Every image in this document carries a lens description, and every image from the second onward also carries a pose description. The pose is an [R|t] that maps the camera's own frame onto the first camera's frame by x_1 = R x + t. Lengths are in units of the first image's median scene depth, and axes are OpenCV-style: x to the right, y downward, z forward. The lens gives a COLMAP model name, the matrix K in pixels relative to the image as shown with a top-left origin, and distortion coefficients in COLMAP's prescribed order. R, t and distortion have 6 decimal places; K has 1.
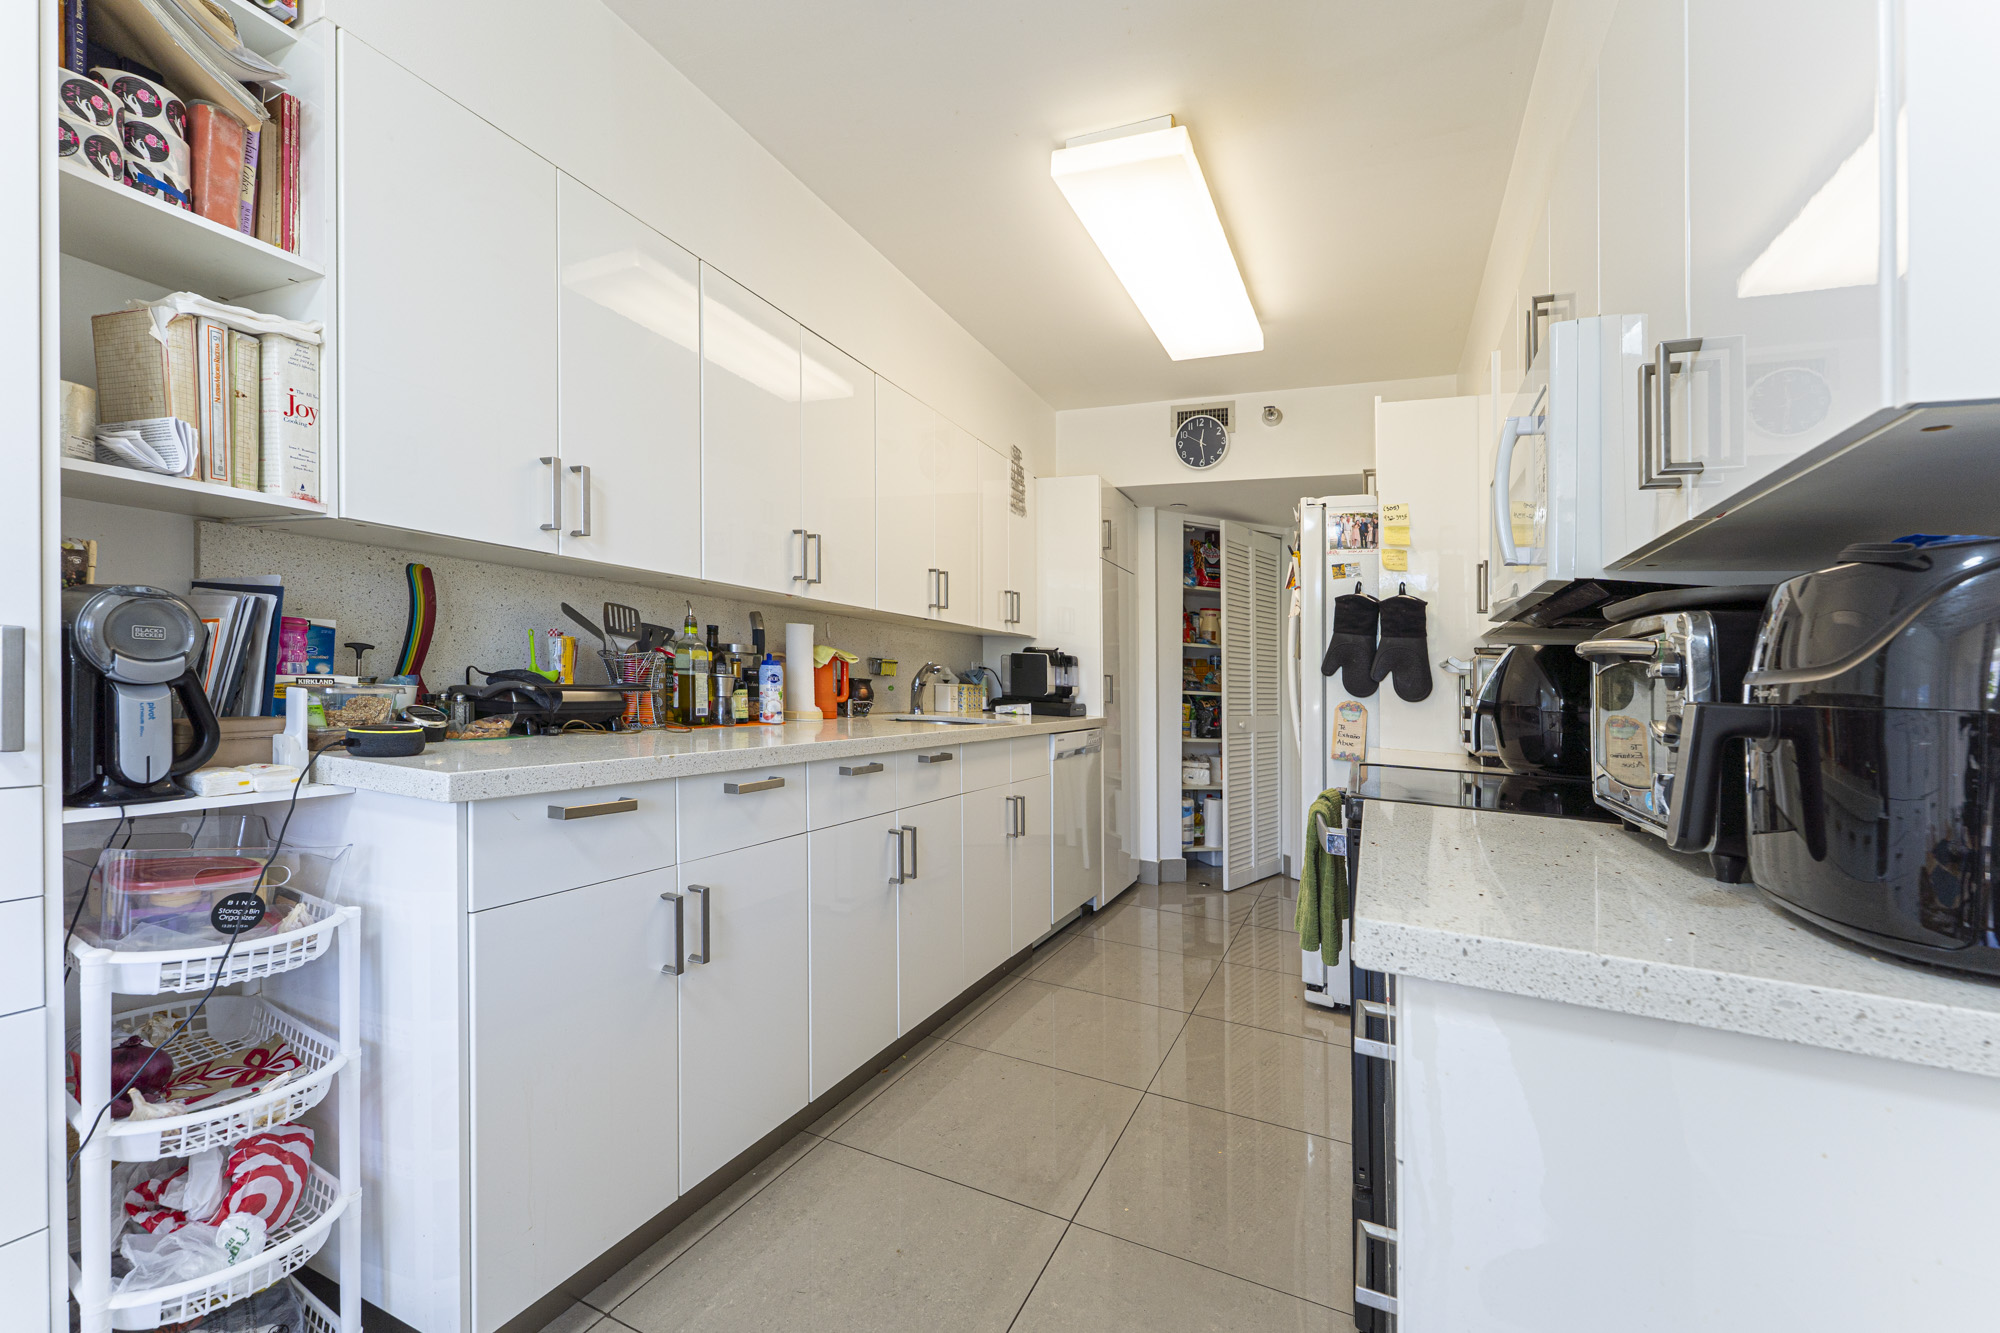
lens RADIAL K [[803.7, 0, 1004.6], [0, 803.7, 679.5], [0, 0, 1]] dist [-0.002177, 0.000172]
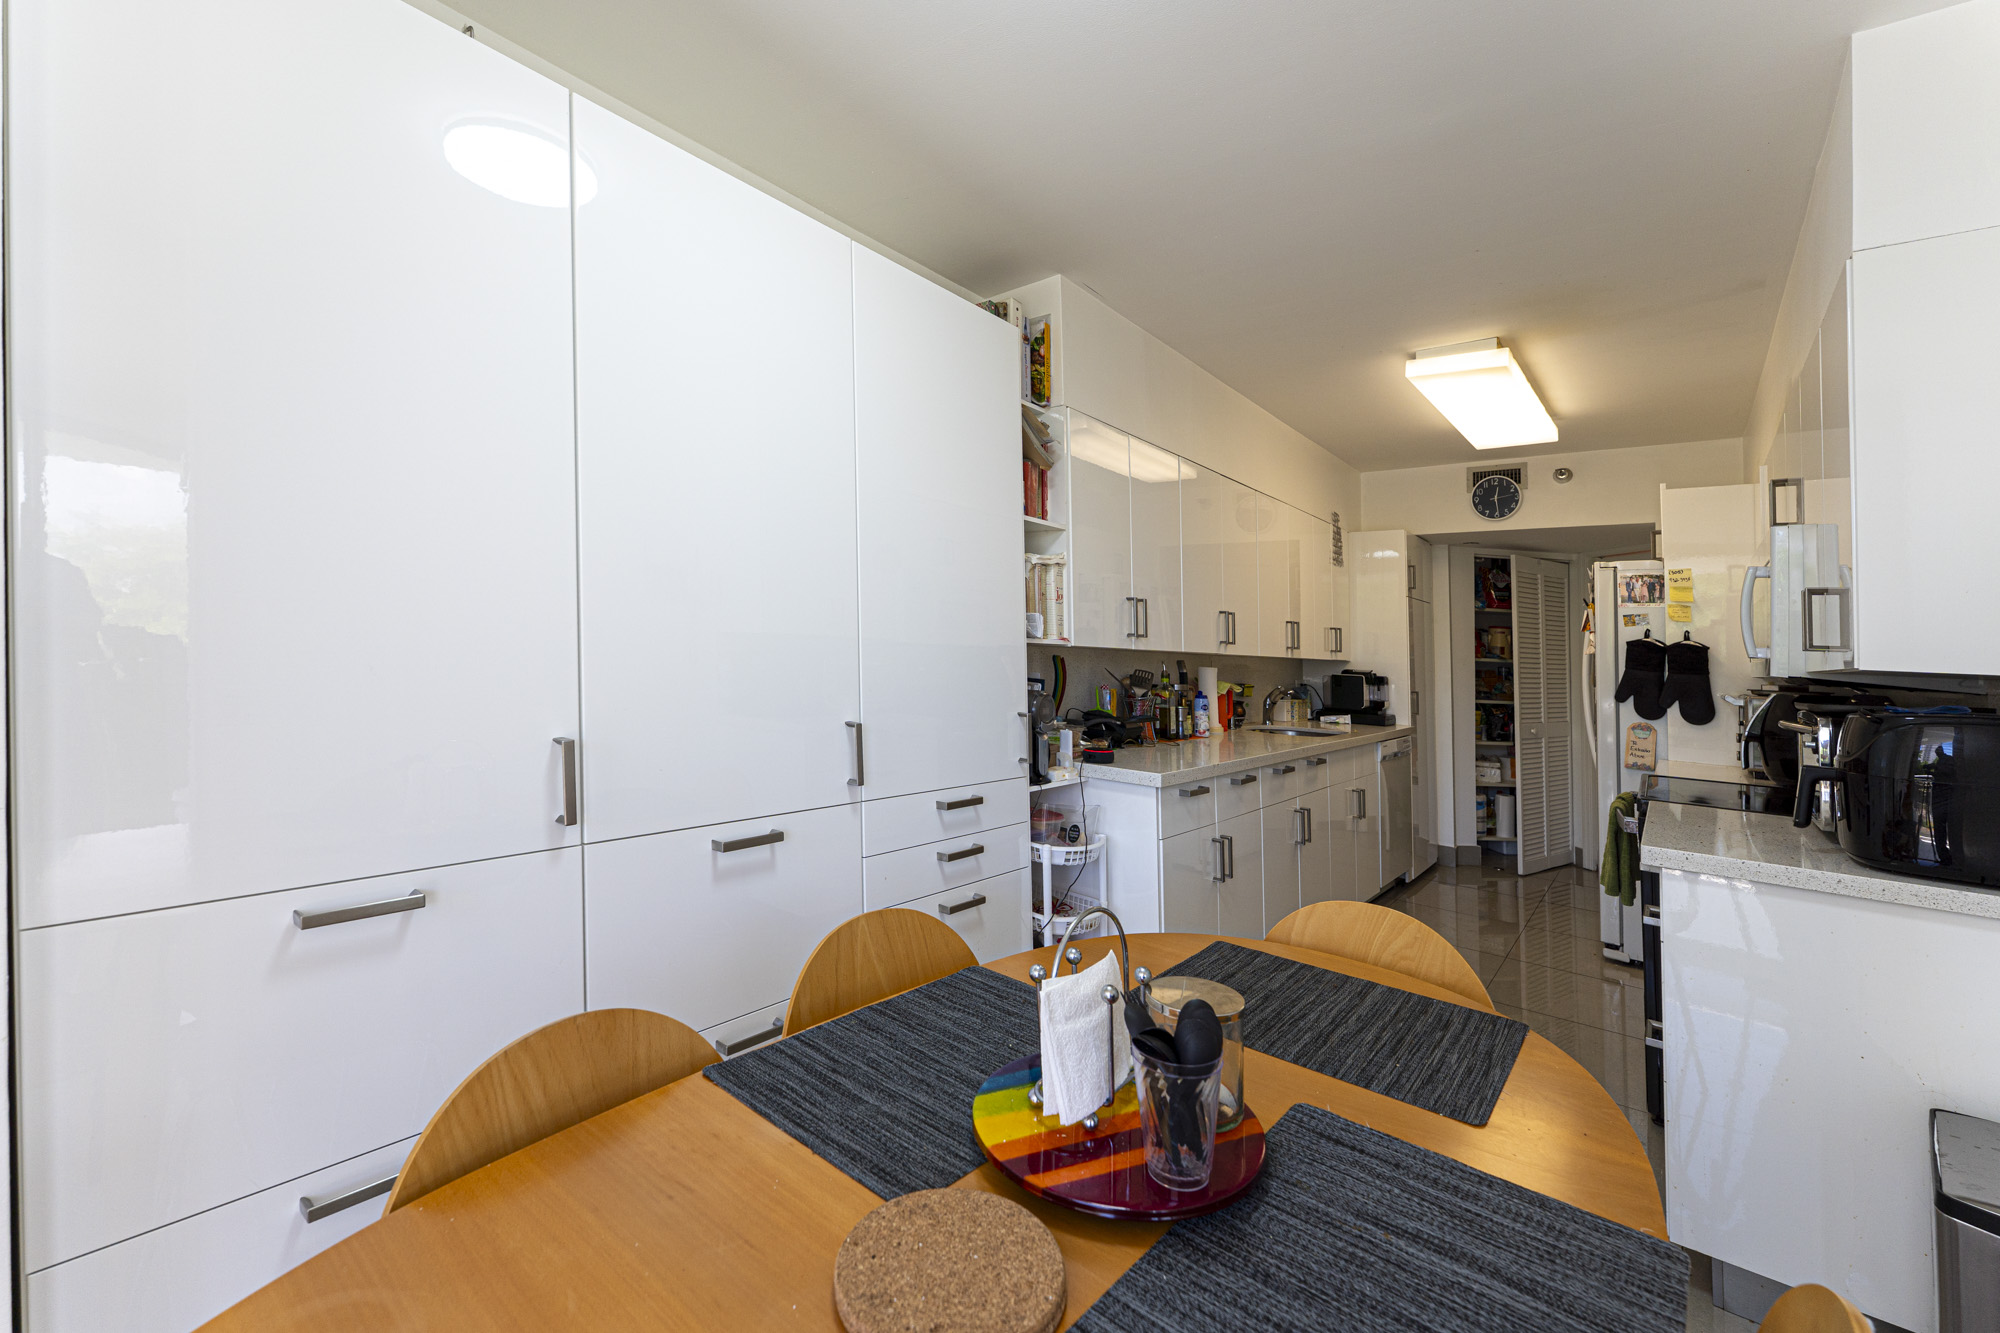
lens RADIAL K [[803.7, 0, 1033.3], [0, 803.7, 657.7], [0, 0, 1]] dist [-0.002177, 0.000172]
pose [[0.969939, -0.009120, -0.243176, -0.193295], [0.007144, 0.999934, -0.009007, -0.070818], [0.243242, 0.006999, 0.969940, -0.467555]]
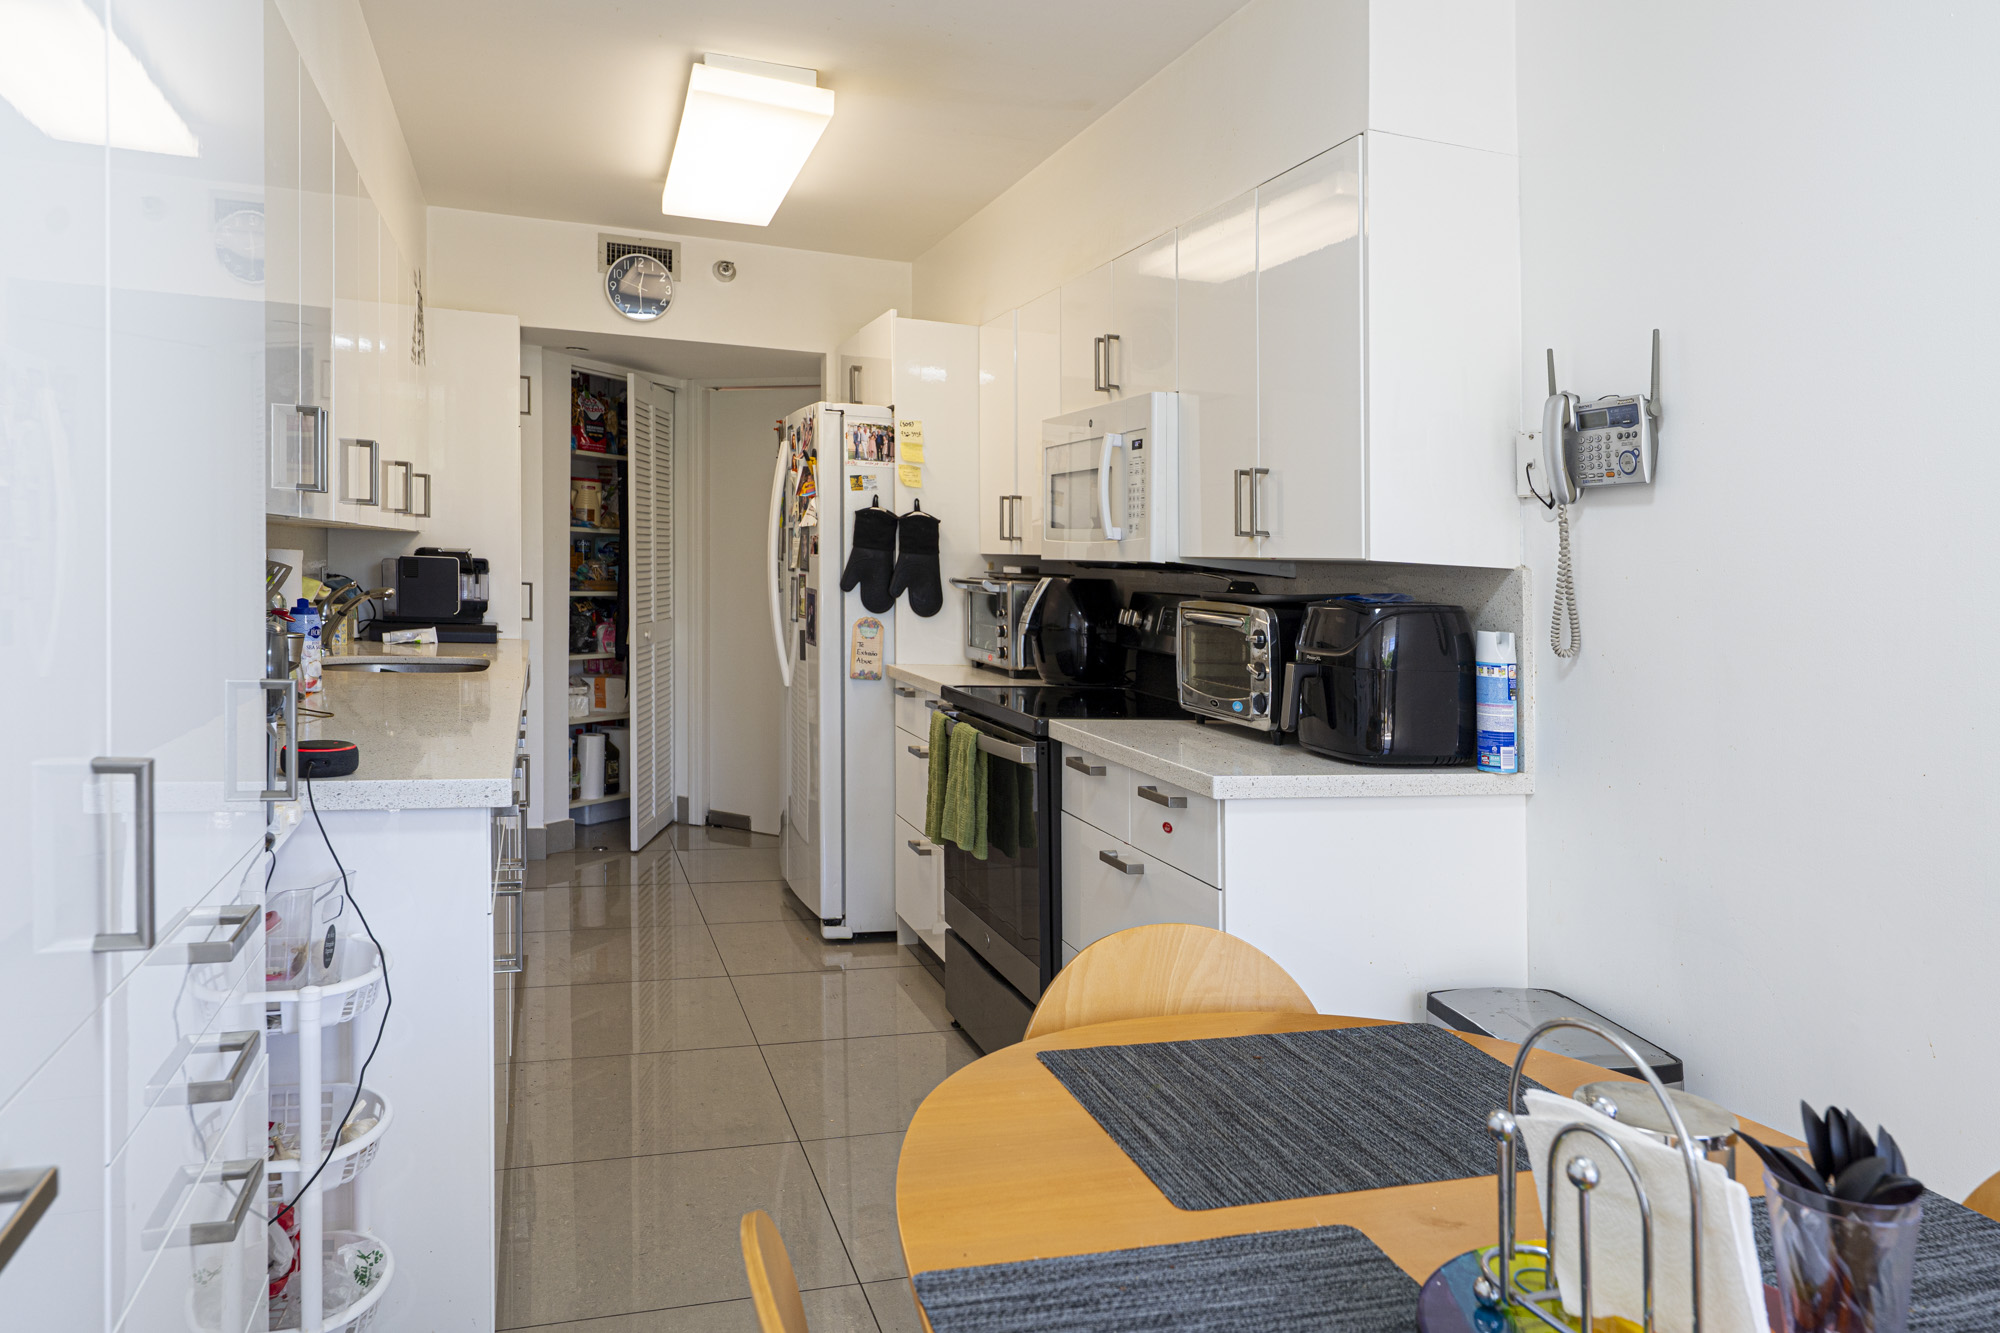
lens RADIAL K [[1340.2, 0, 958.2], [0, 1340.2, 499.3], [0, 0, 1]] dist [-0.006337, -0.001784]
pose [[0.752037, 0.011150, 0.659026, -0.553564], [-0.000247, 0.999862, -0.016635, -0.088349], [-0.659120, 0.012348, 0.751936, -0.290598]]
